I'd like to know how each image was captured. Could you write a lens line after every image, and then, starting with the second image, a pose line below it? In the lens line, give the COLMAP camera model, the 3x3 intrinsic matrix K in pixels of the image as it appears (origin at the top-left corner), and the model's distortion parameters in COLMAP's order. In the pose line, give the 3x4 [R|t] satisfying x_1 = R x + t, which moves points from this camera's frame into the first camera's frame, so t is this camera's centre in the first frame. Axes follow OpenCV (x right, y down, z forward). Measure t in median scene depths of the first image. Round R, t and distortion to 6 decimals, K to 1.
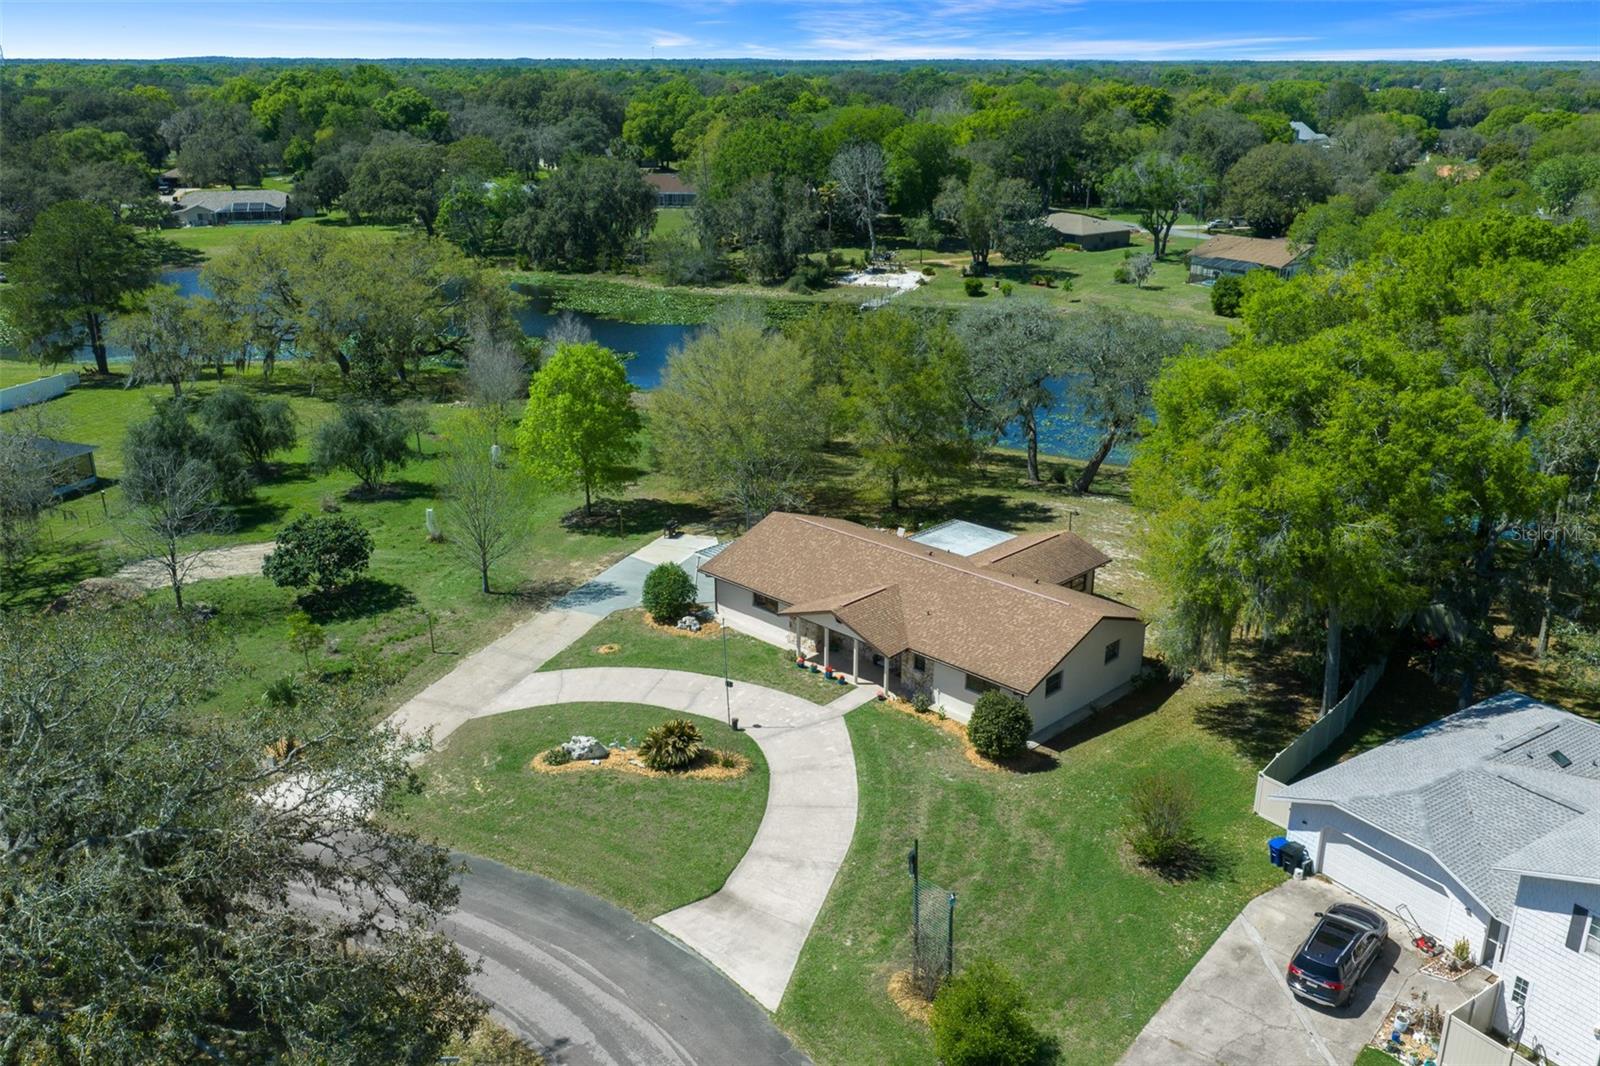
lens RADIAL K [[1326.1, 0, 800.0], [0, 1326.1, 533.0], [0, 0, 1]] dist [0.011803, -0.017837]
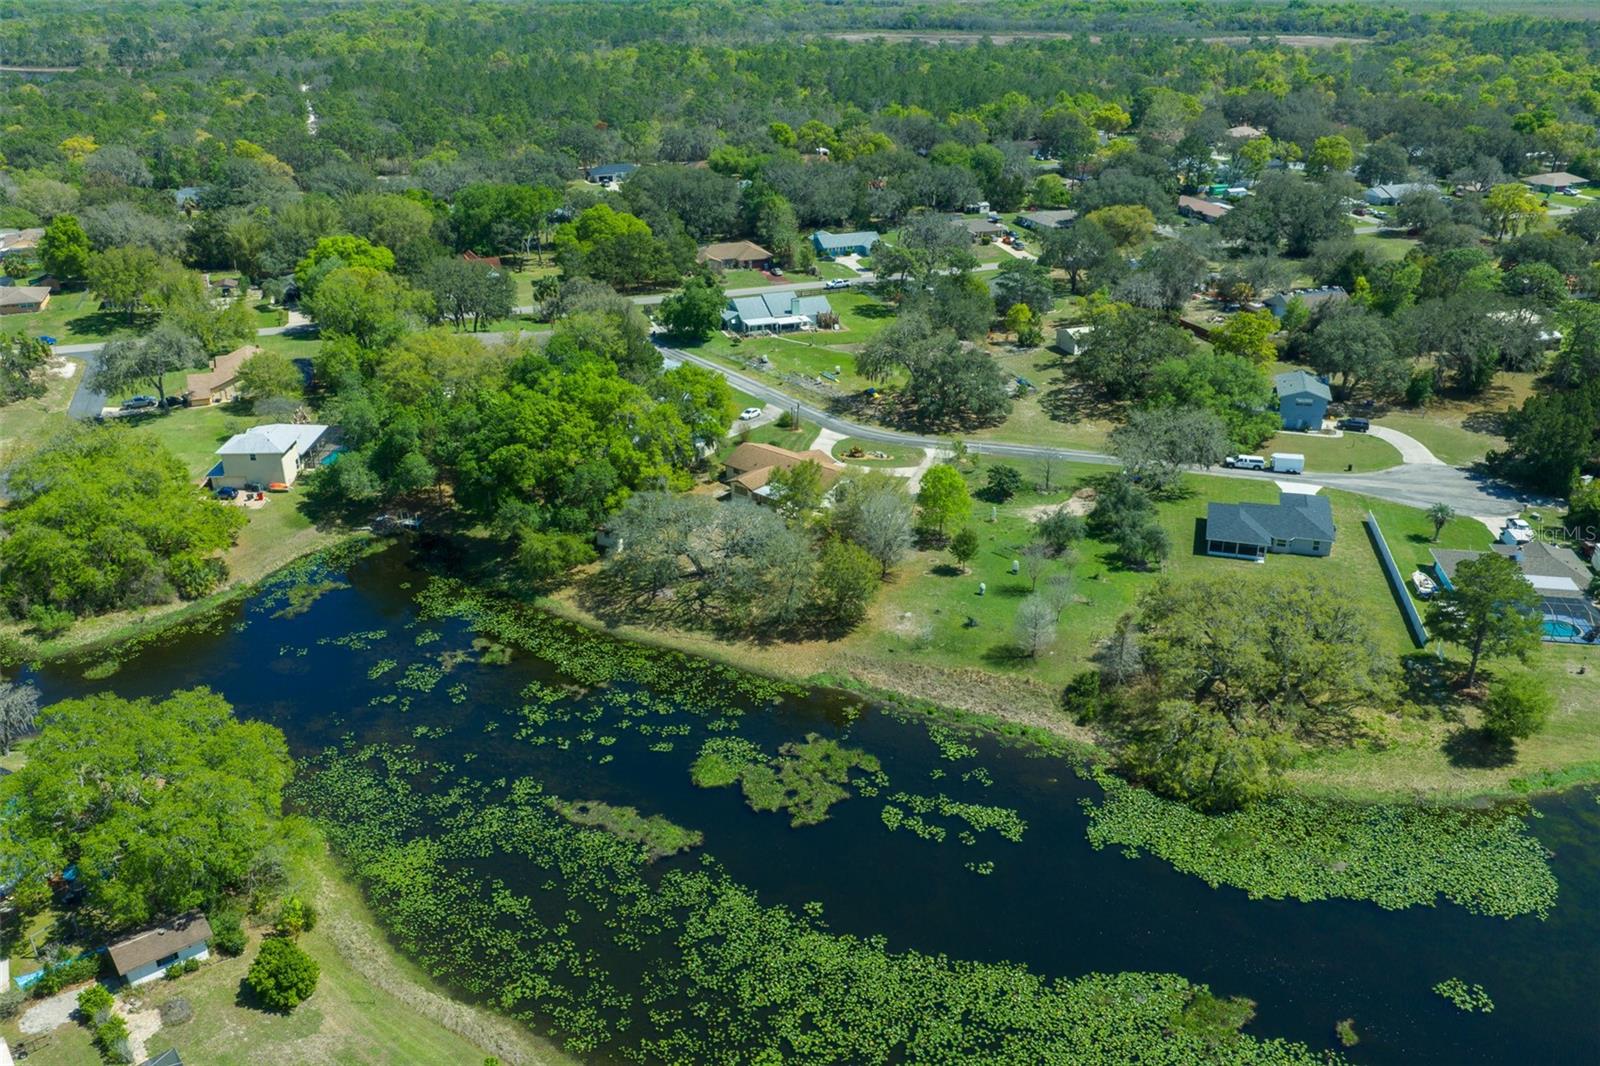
lens RADIAL K [[1326.1, 0, 800.0], [0, 1326.1, 533.0], [0, 0, 1]] dist [0.011803, -0.017837]
pose [[-0.998254, 0.031267, -0.050111, 0.185456], [-0.011829, 0.725375, 0.688252, -1.579371], [0.057869, 0.687643, -0.723739, 2.663548]]
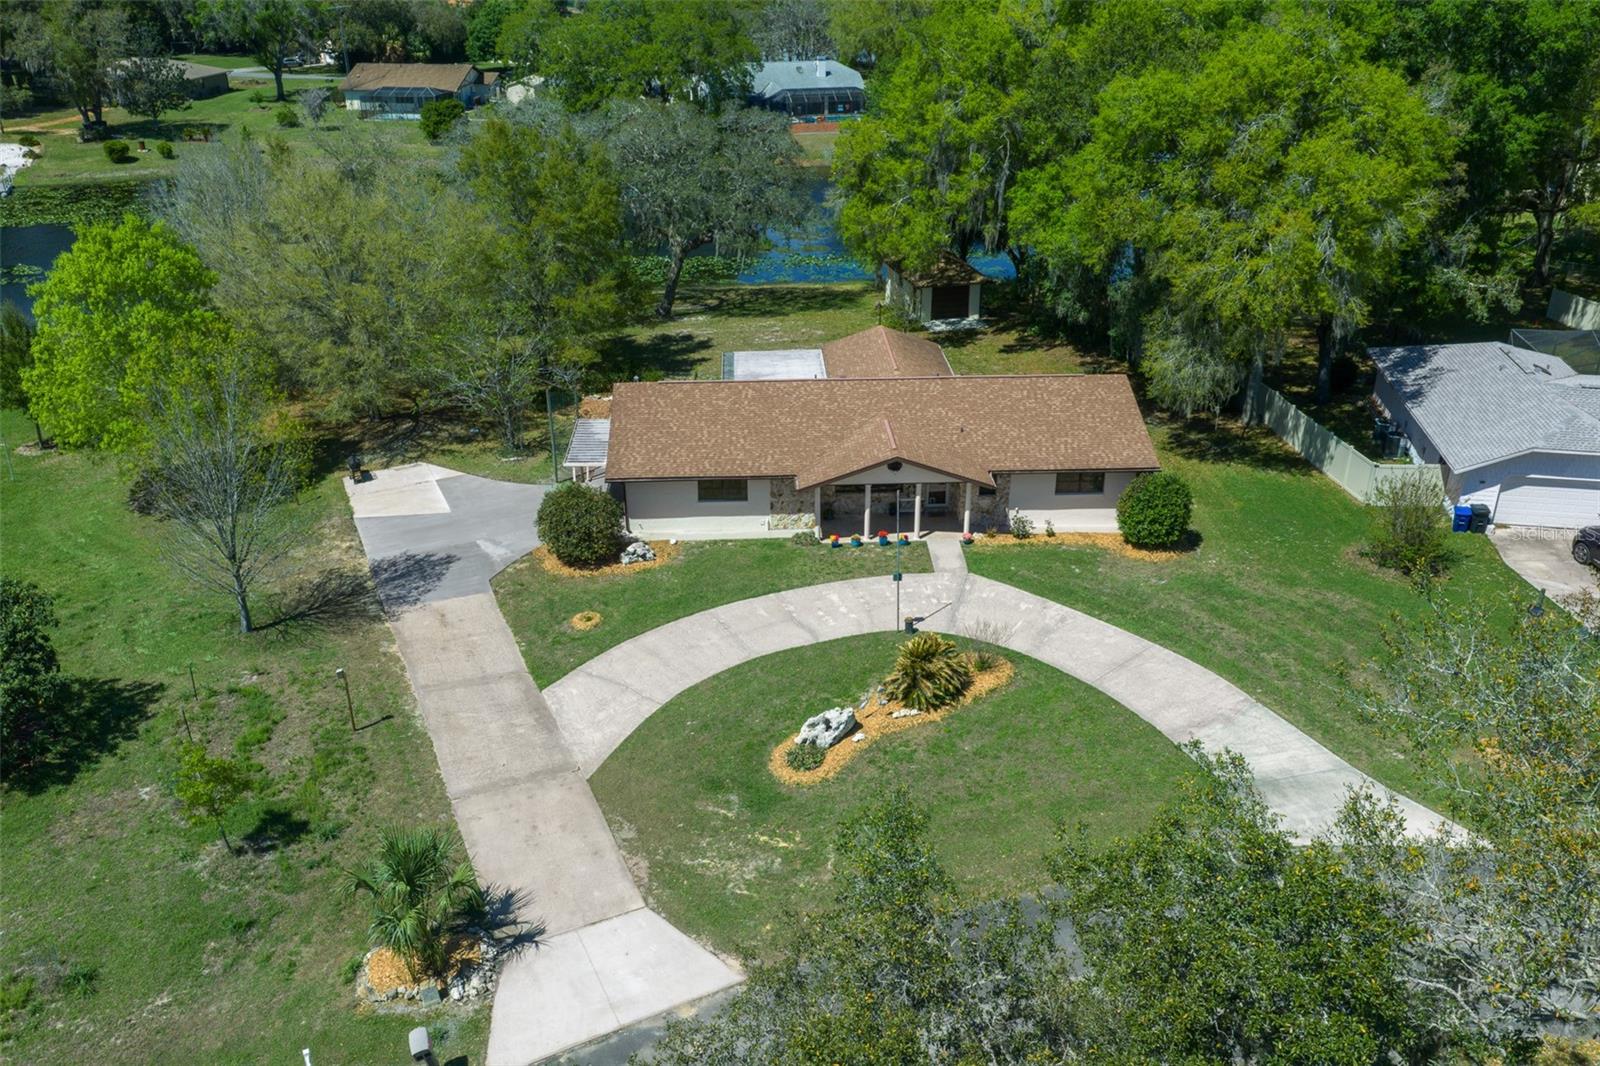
lens RADIAL K [[1326.1, 0, 800.0], [0, 1326.1, 533.0], [0, 0, 1]] dist [0.011803, -0.017837]
pose [[0.683698, -0.309435, 0.660914, -0.398876], [0.246316, 0.950355, 0.190142, -0.045039], [-0.686939, 0.032794, 0.725974, 0.343405]]
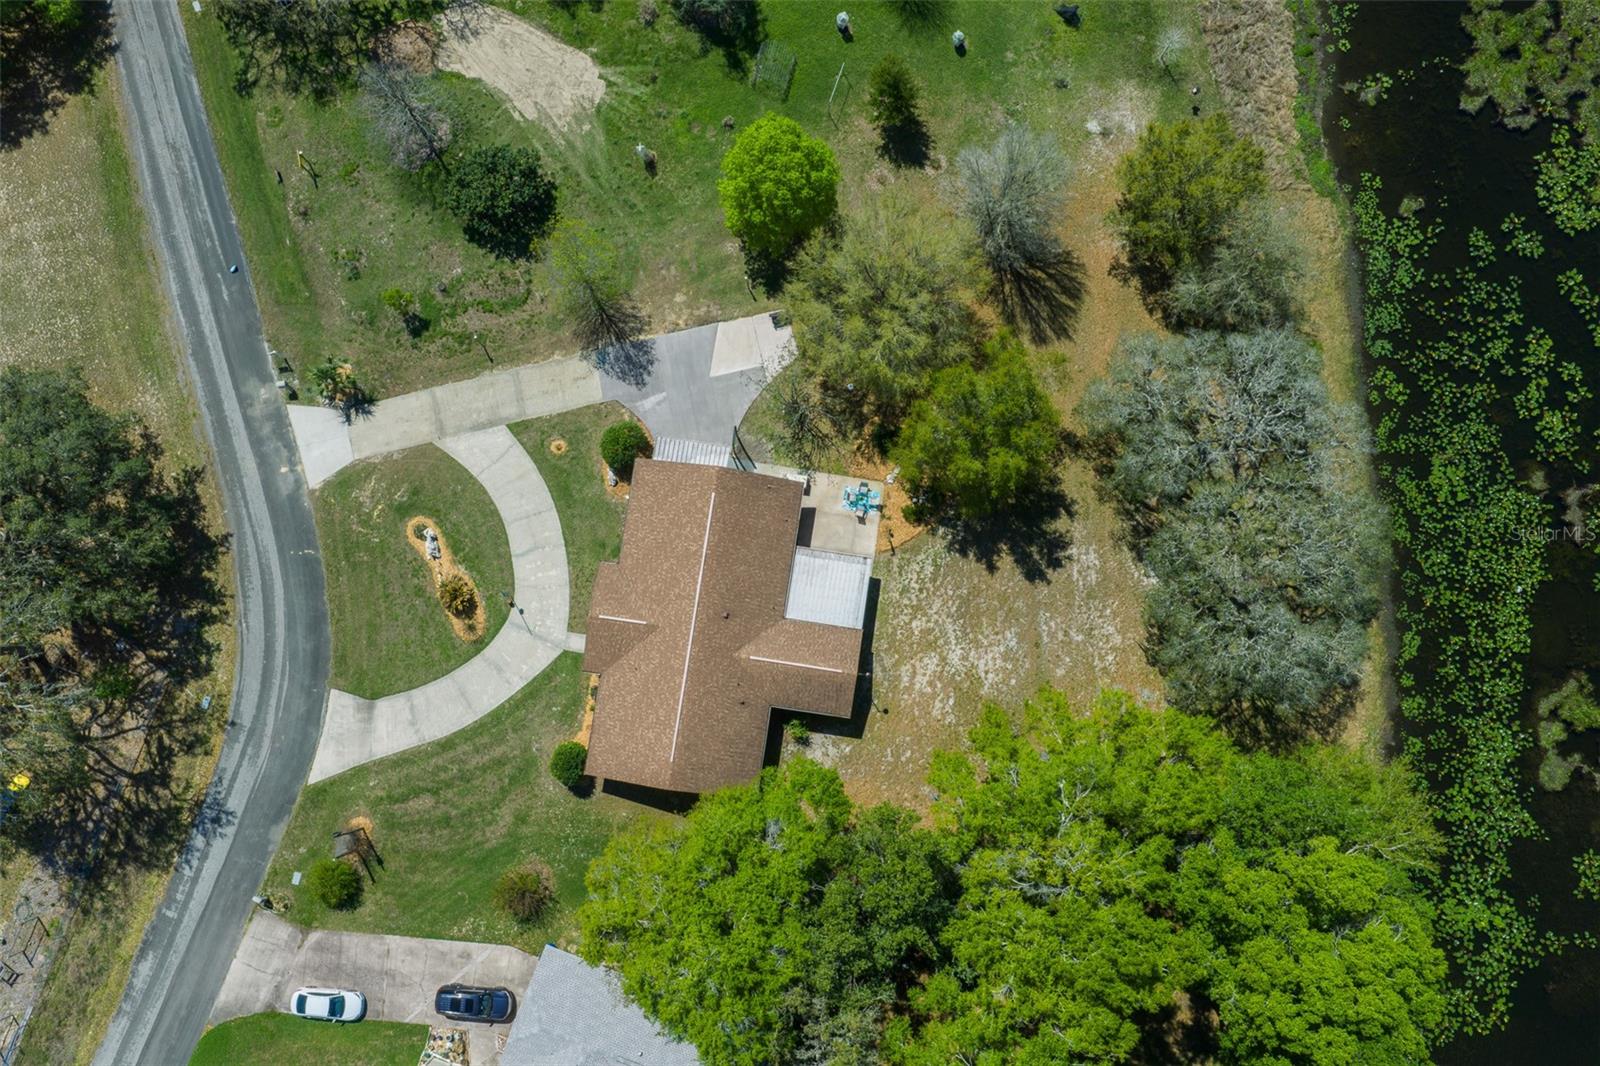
lens RADIAL K [[1342.9, 0, 806.4], [0, 1342.9, 540.4], [0, 0, 1]] dist [0.017197, -0.039173]
pose [[0.585040, 0.807132, -0.079161, 0.150123], [-0.266688, 0.283644, 0.921099, -0.966368], [0.765902, -0.517769, 0.381196, 0.492905]]
